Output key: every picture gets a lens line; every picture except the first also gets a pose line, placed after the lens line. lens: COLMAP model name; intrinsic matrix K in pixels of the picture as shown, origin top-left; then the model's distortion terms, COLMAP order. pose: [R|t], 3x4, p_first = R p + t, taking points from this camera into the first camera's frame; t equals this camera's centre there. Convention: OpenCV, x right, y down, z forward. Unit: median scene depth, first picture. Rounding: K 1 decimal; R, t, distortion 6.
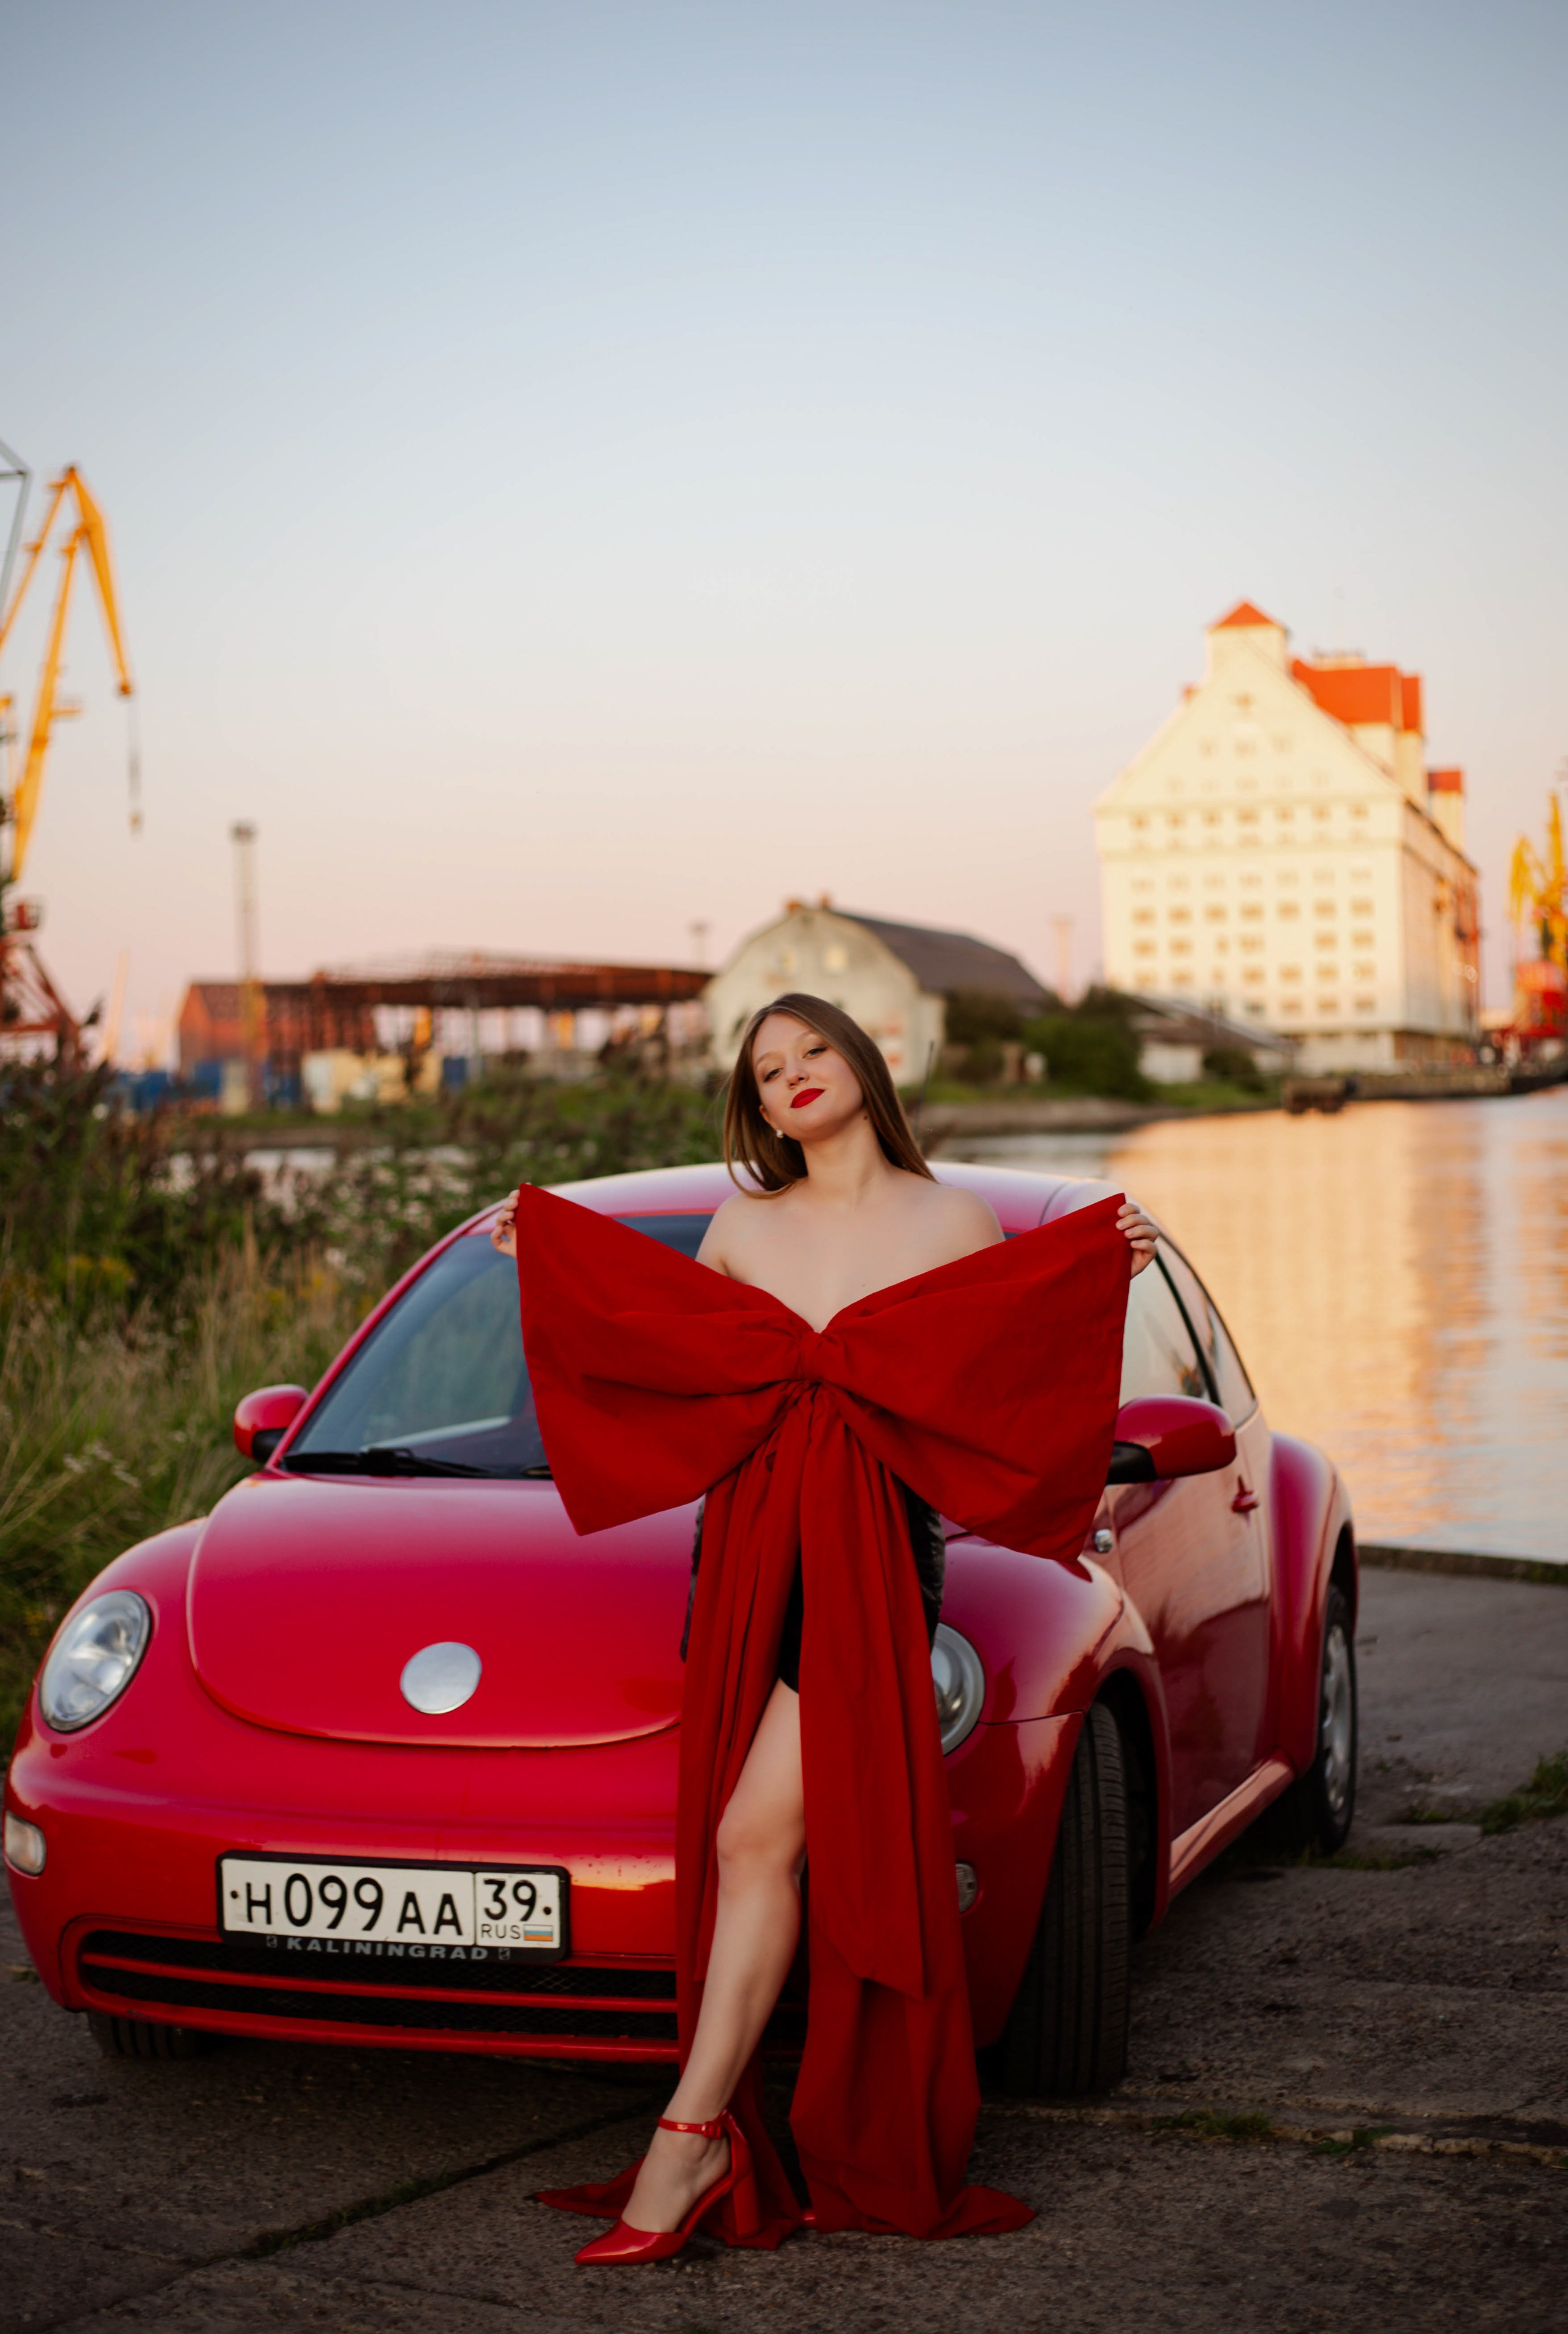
lens RADIAL K [[3488.5, 0, 823.6], [0, 3488.5, 1155.9], [0, 0, 1]] dist [-0.084185, -0.094012]
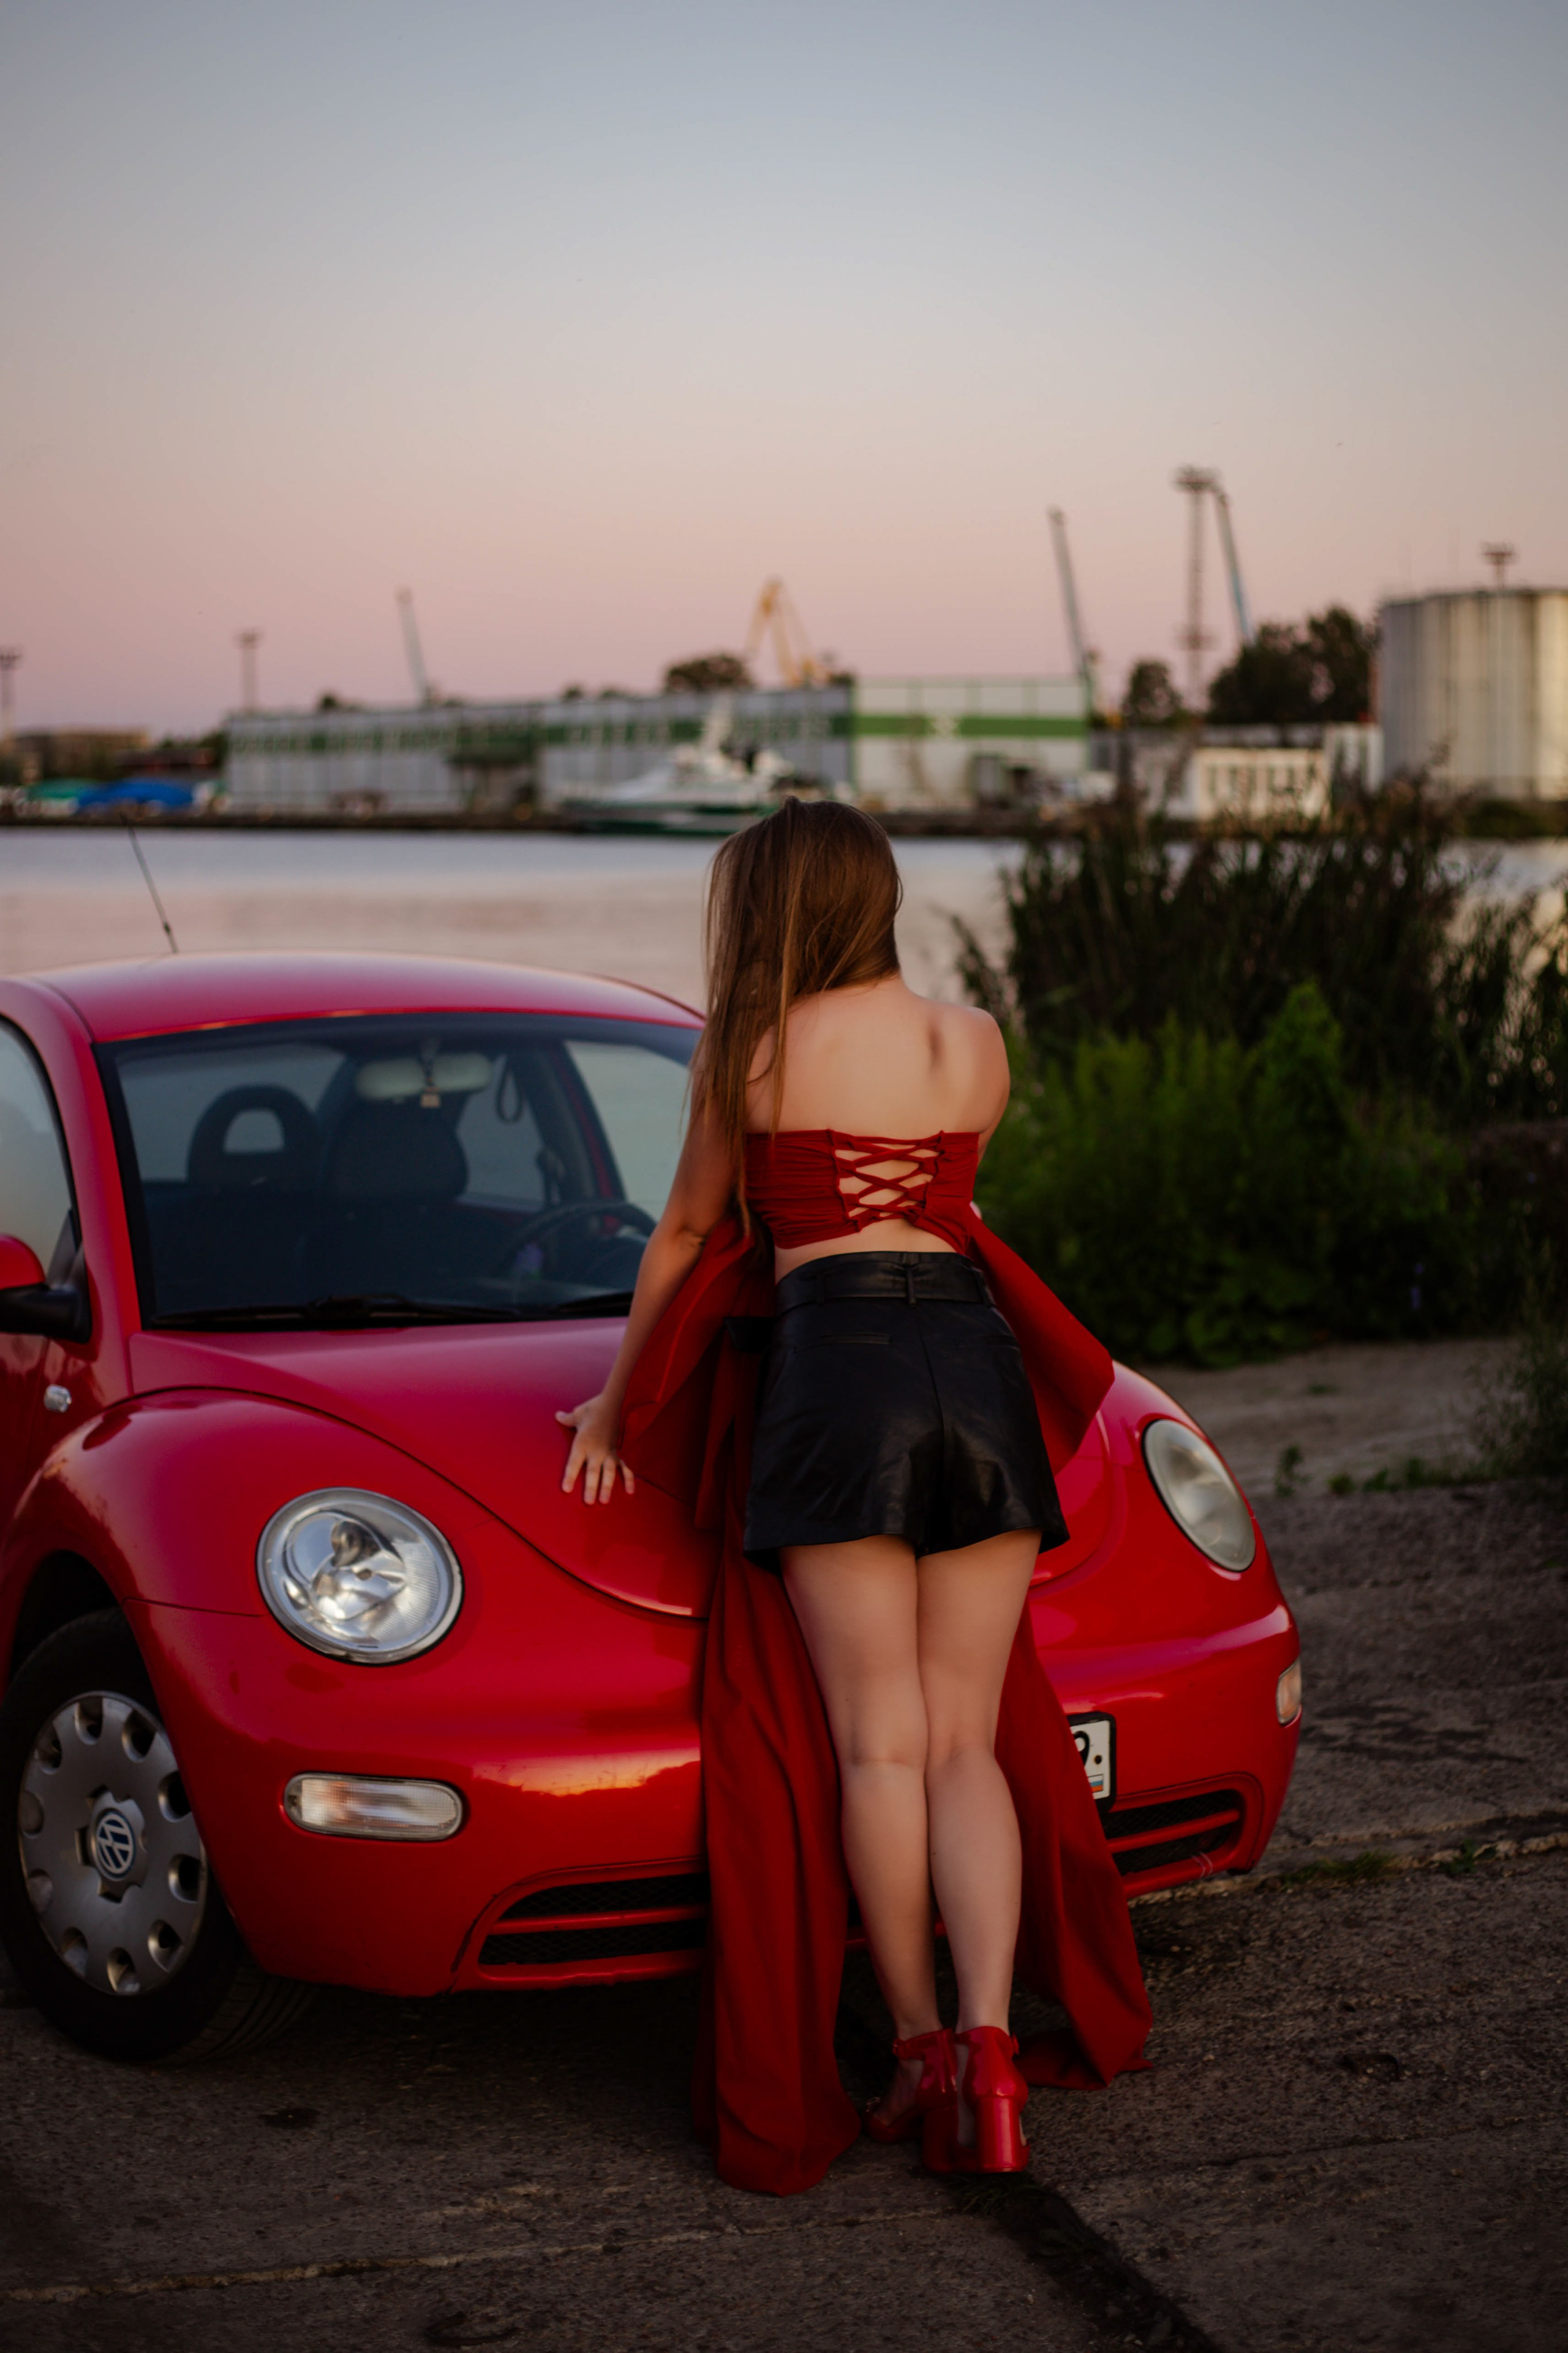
lens RADIAL K [[3588.5, 0, 790.8], [0, 3588.5, 1178.7], [0, 0, 1]] dist [-0.090771, -0.112415]
pose [[0.692268, -0.042476, 0.720389, -0.788204], [-0.008690, 0.997703, 0.067178, -0.004260], [-0.721588, -0.052765, 0.690309, 0.377450]]
